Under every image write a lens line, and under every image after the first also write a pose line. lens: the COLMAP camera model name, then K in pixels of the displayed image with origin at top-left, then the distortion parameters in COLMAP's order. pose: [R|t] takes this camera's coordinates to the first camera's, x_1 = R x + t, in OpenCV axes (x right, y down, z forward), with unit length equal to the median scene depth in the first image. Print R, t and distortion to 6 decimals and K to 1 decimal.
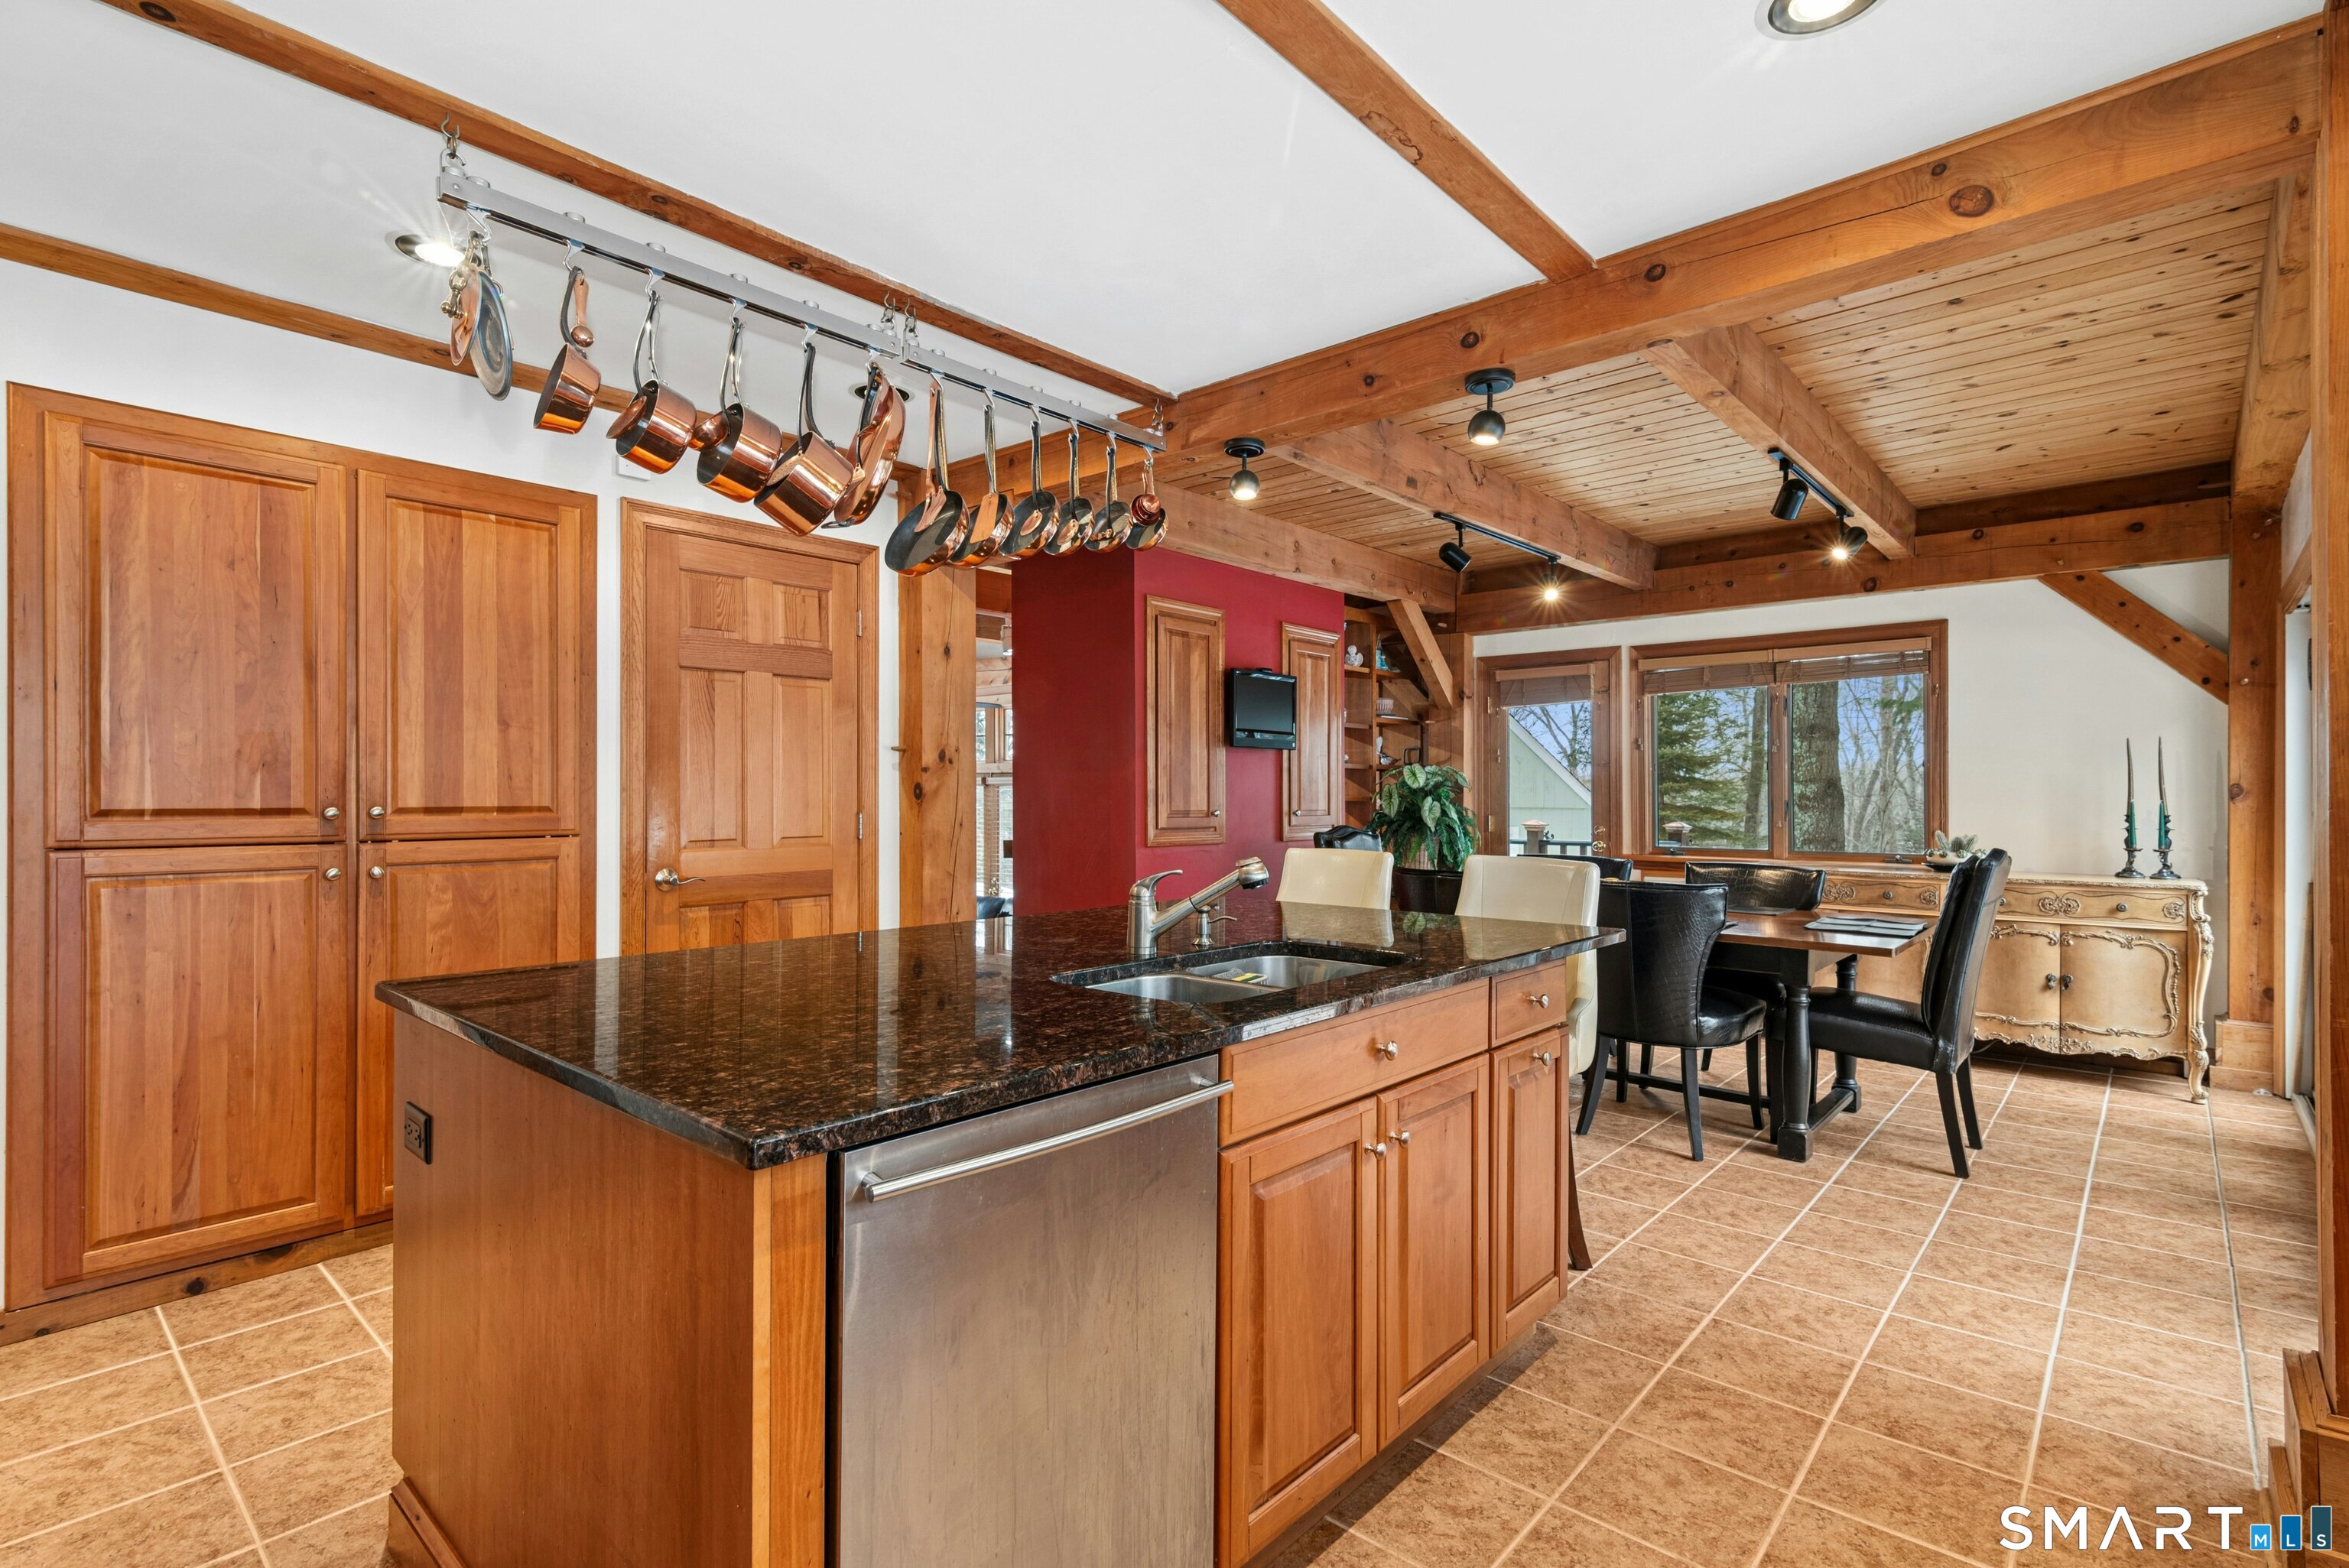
lens RADIAL K [[1124.2, 0, 1164.3], [0, 1124.2, 787.3], [0, 0, 1]] dist [0.006571, -0.000693]
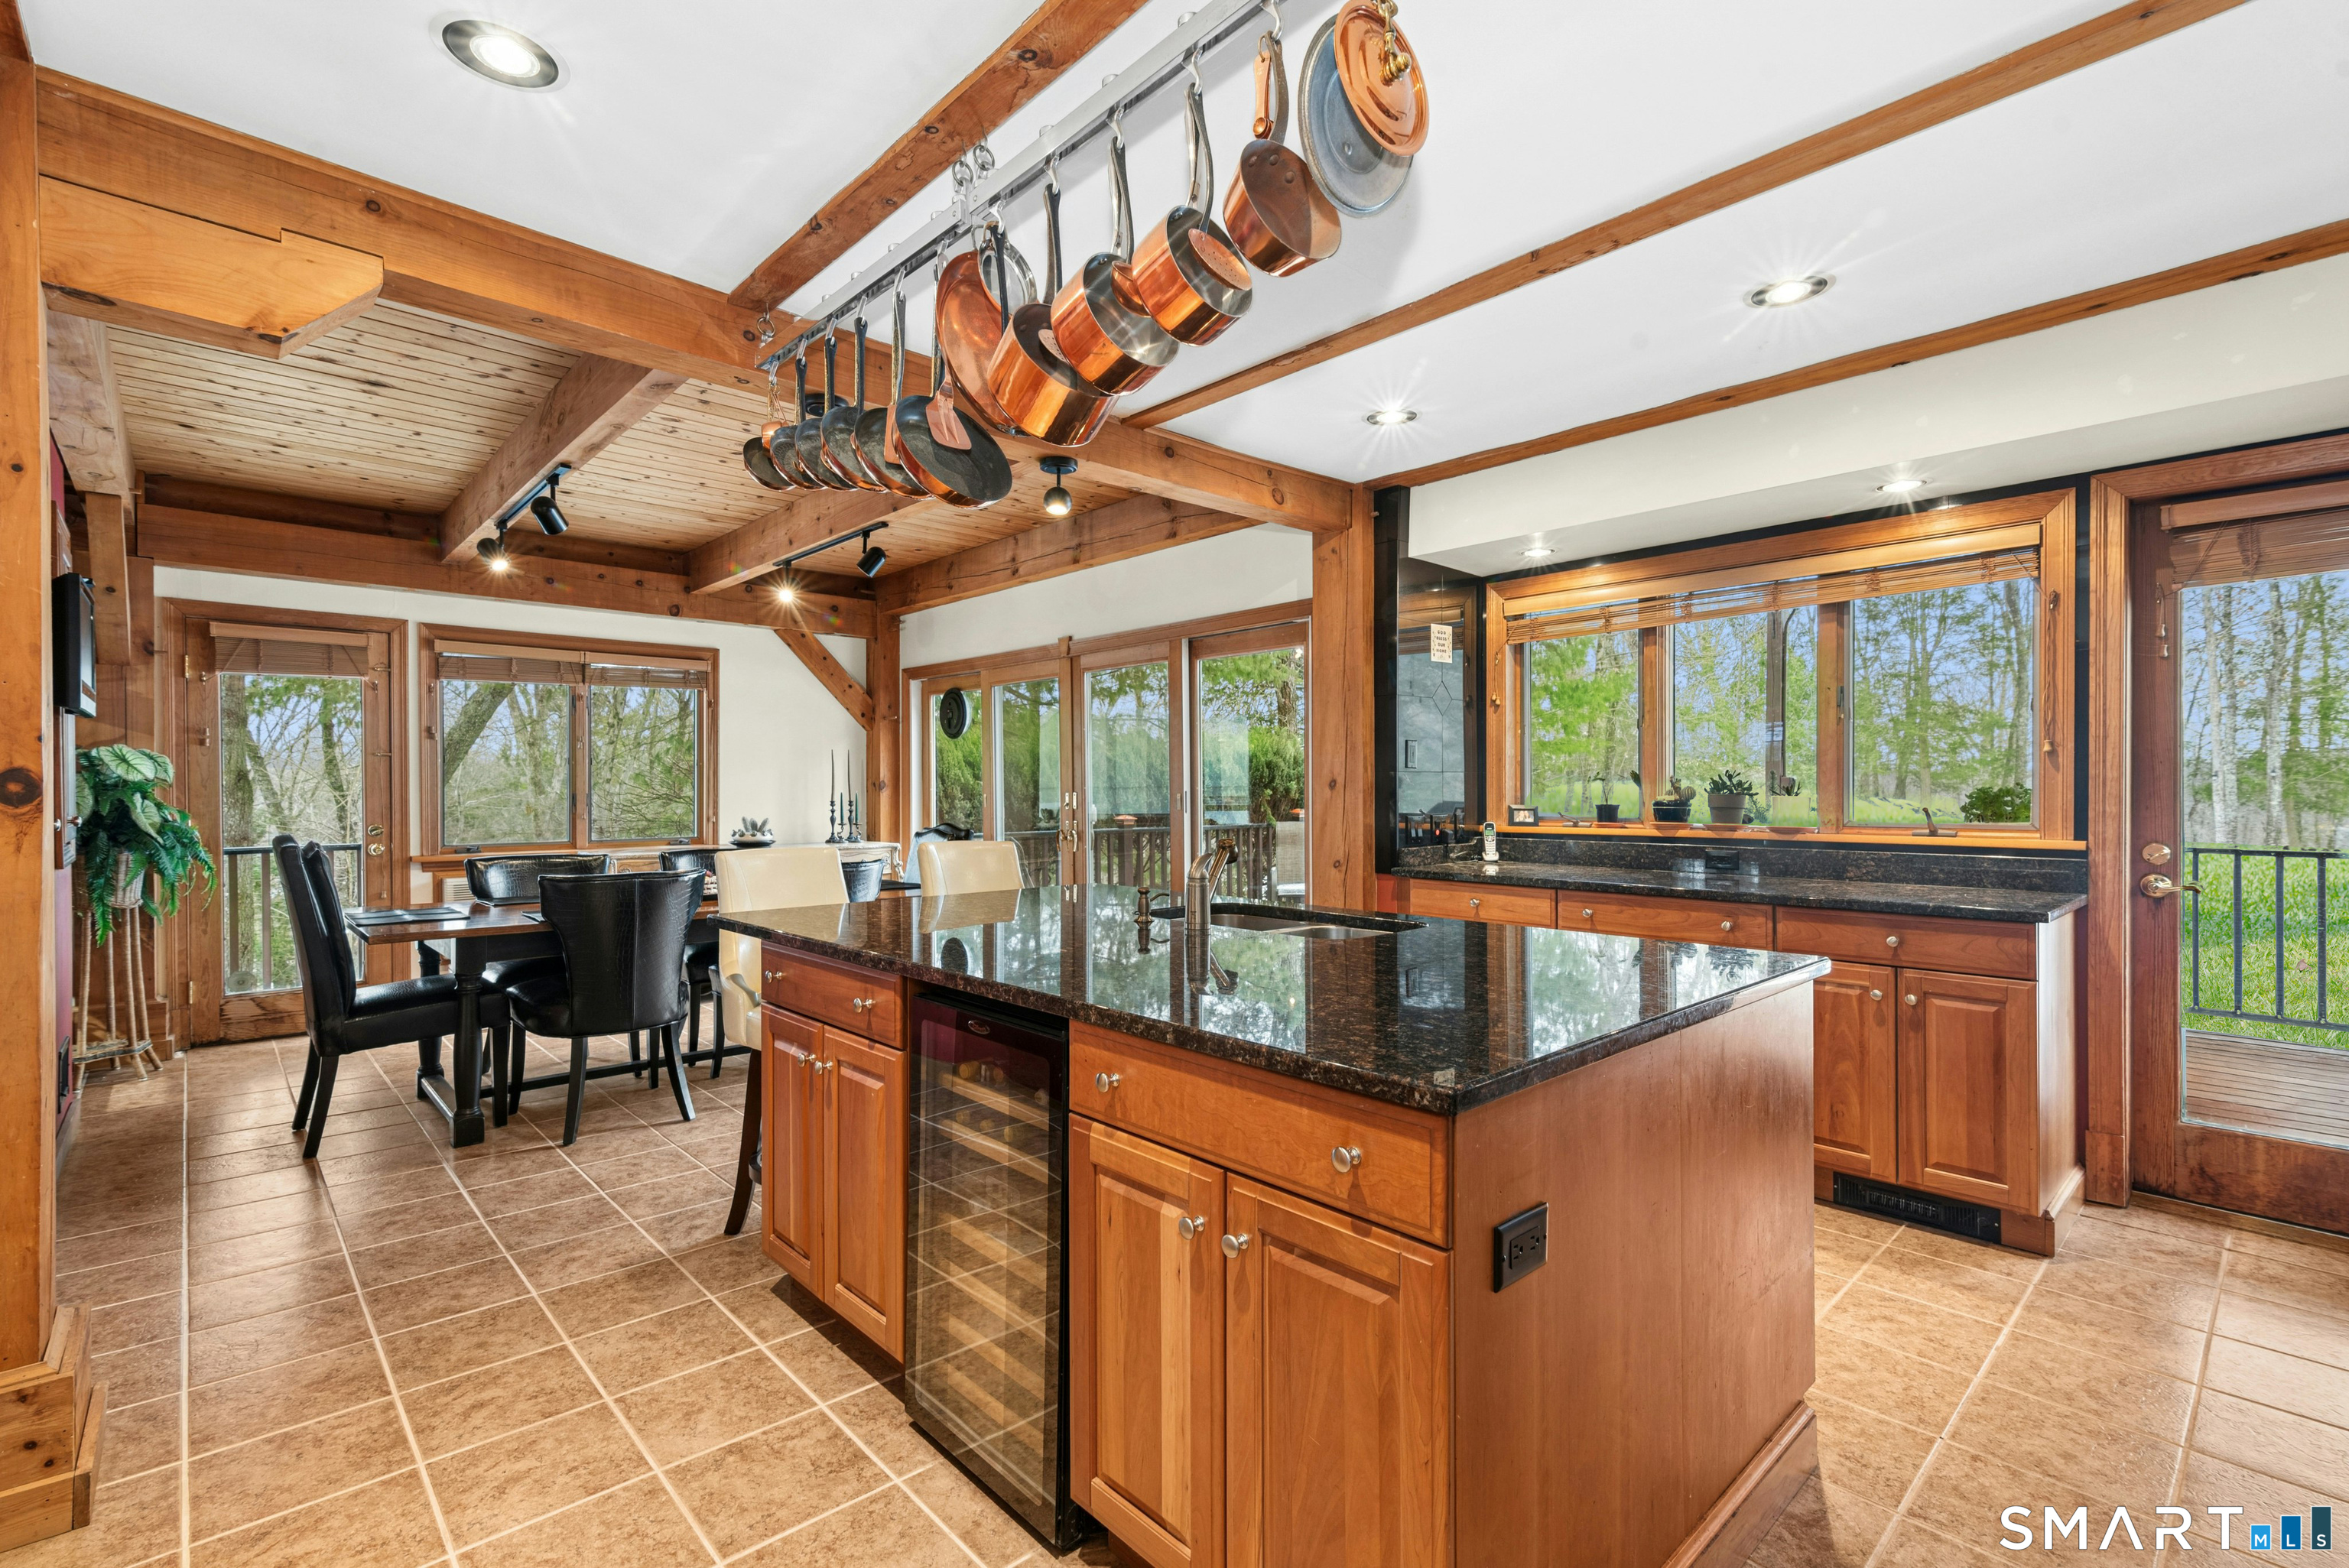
lens RADIAL K [[1072.2, 0, 1178.6], [0, 1072.2, 796.6], [0, 0, 1]] dist [0.016124, -0.000039]
pose [[0.094447, -0.011161, 0.995467, -0.412288], [-0.004766, 0.999921, 0.011663, -0.000265], [-0.995518, -0.005846, 0.094386, 0.337624]]
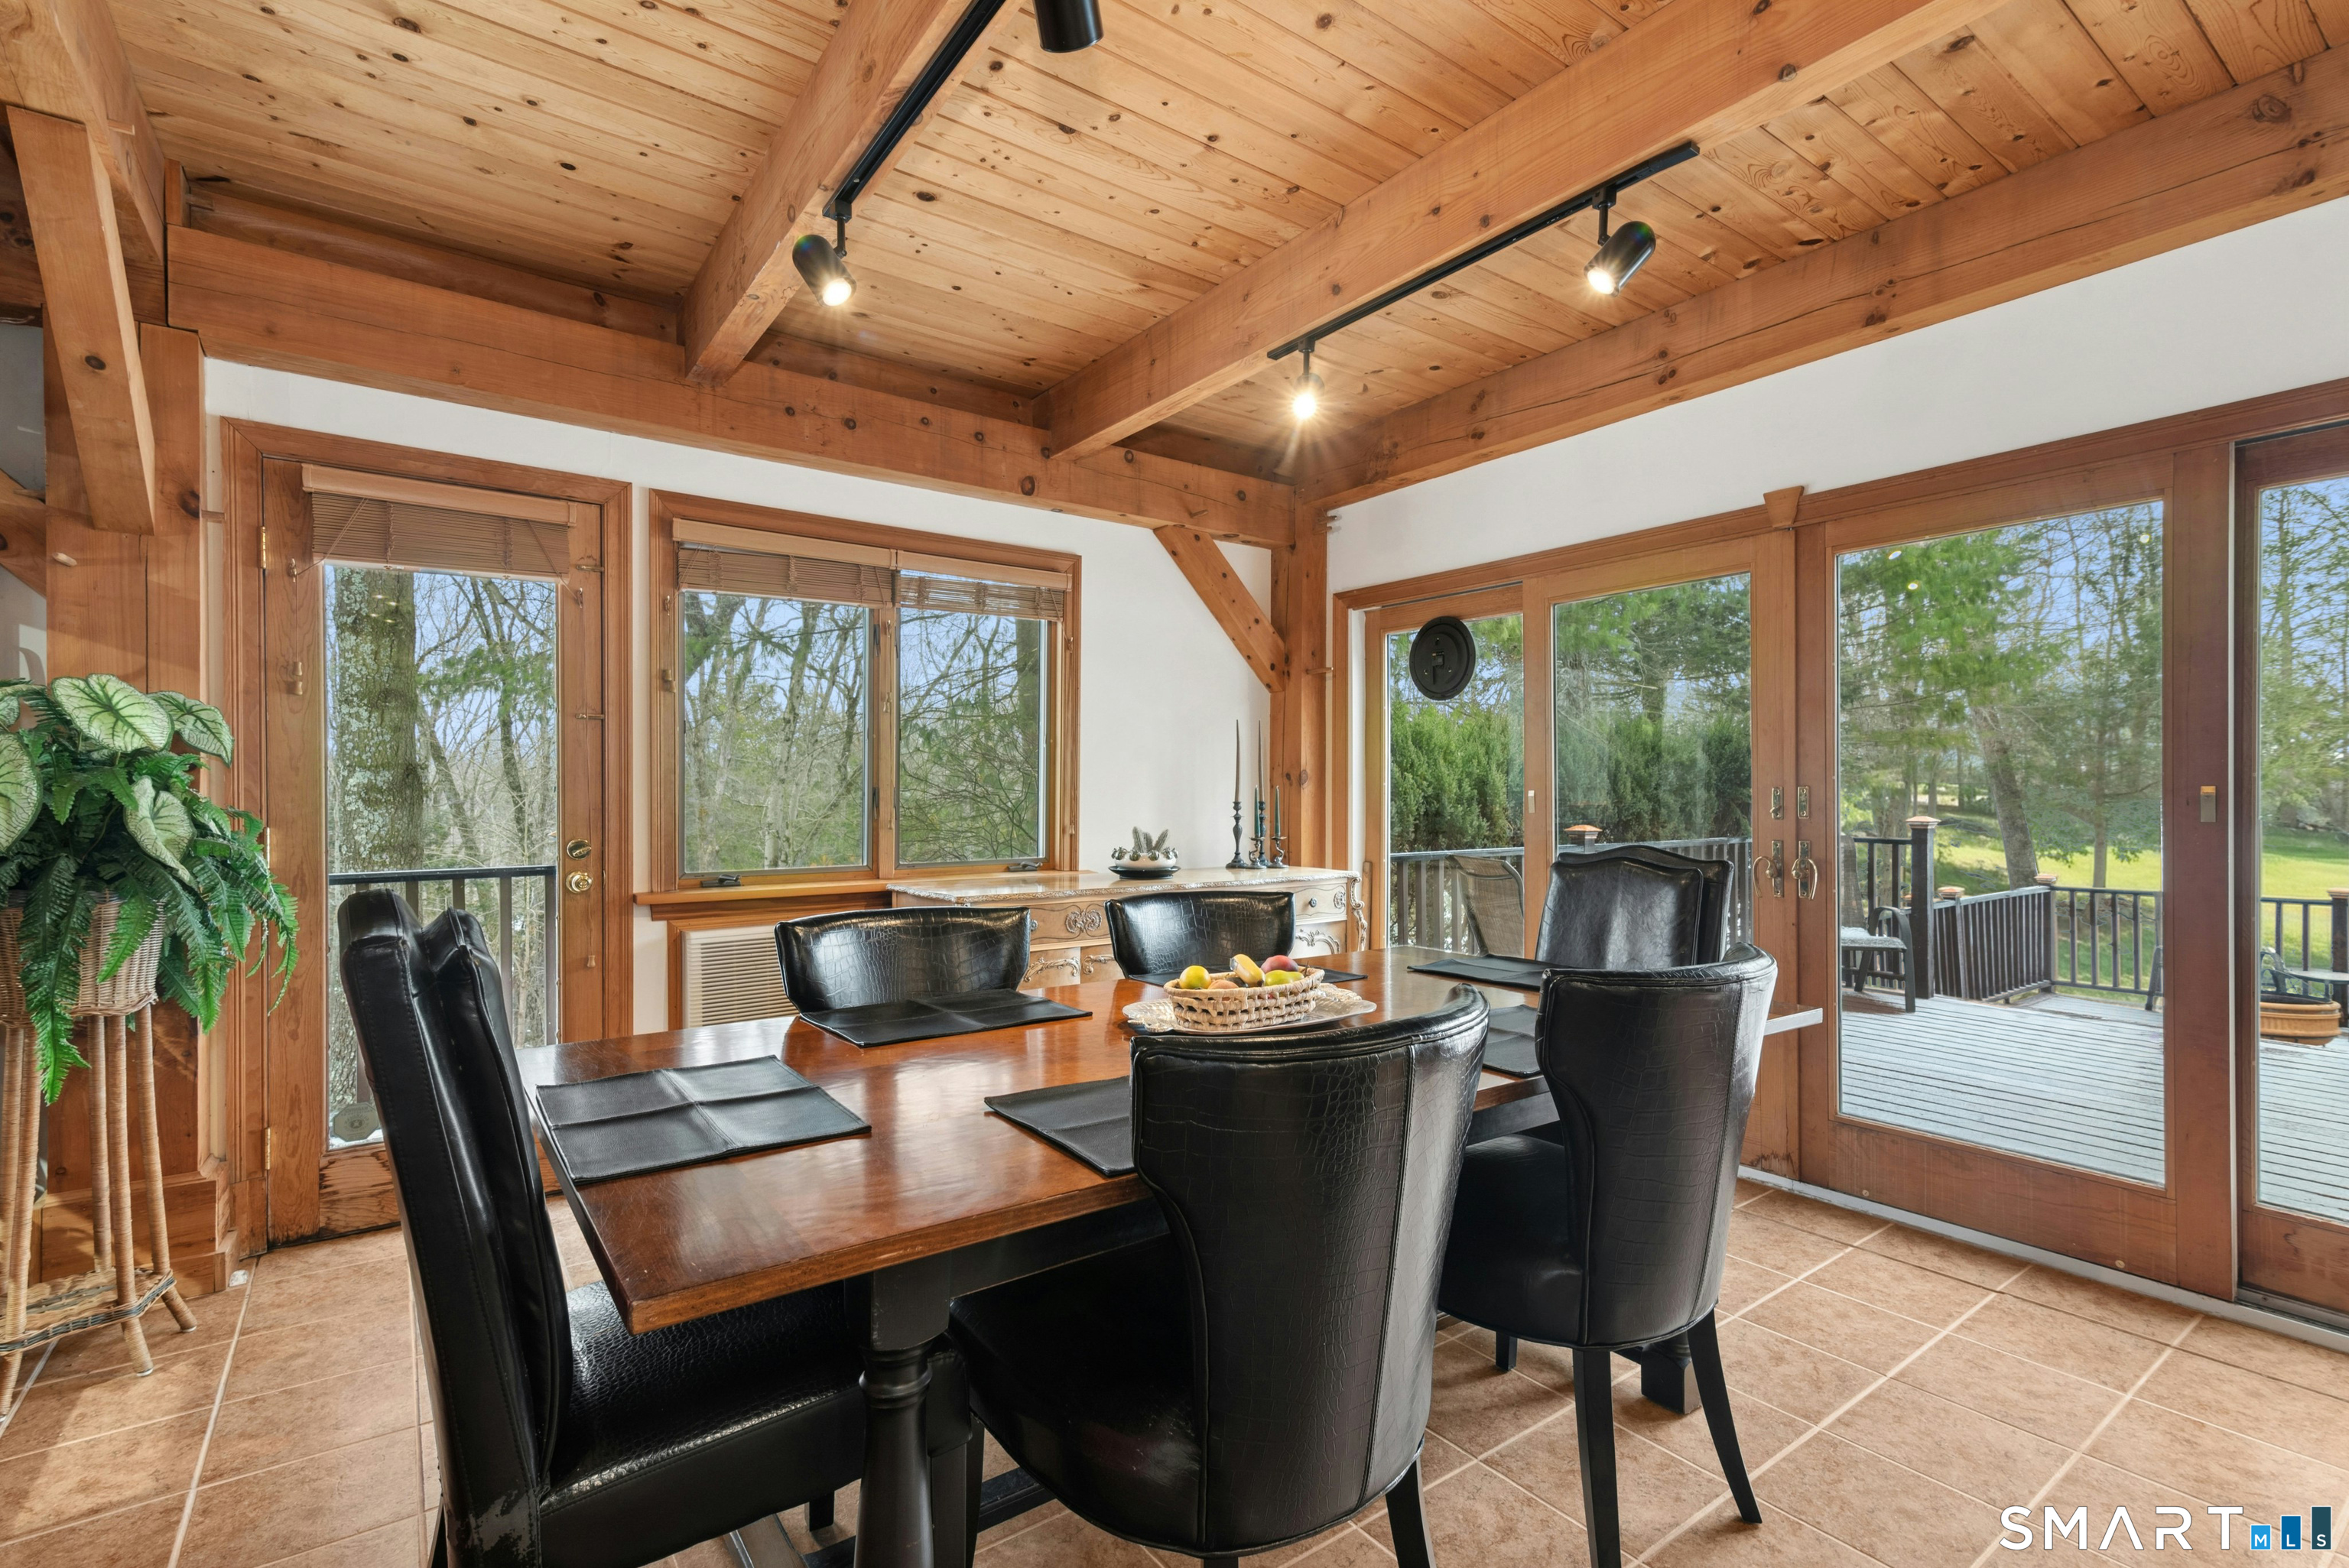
lens RADIAL K [[1072.2, 0, 1166.7], [0, 1072.2, 796.2], [0, 0, 1]] dist [0.016124, -0.000039]
pose [[0.209870, -0.006535, 0.977707, -0.021401], [-0.006193, 0.999949, 0.008013, 0.010577], [-0.977710, -0.007736, 0.209819, 0.707210]]
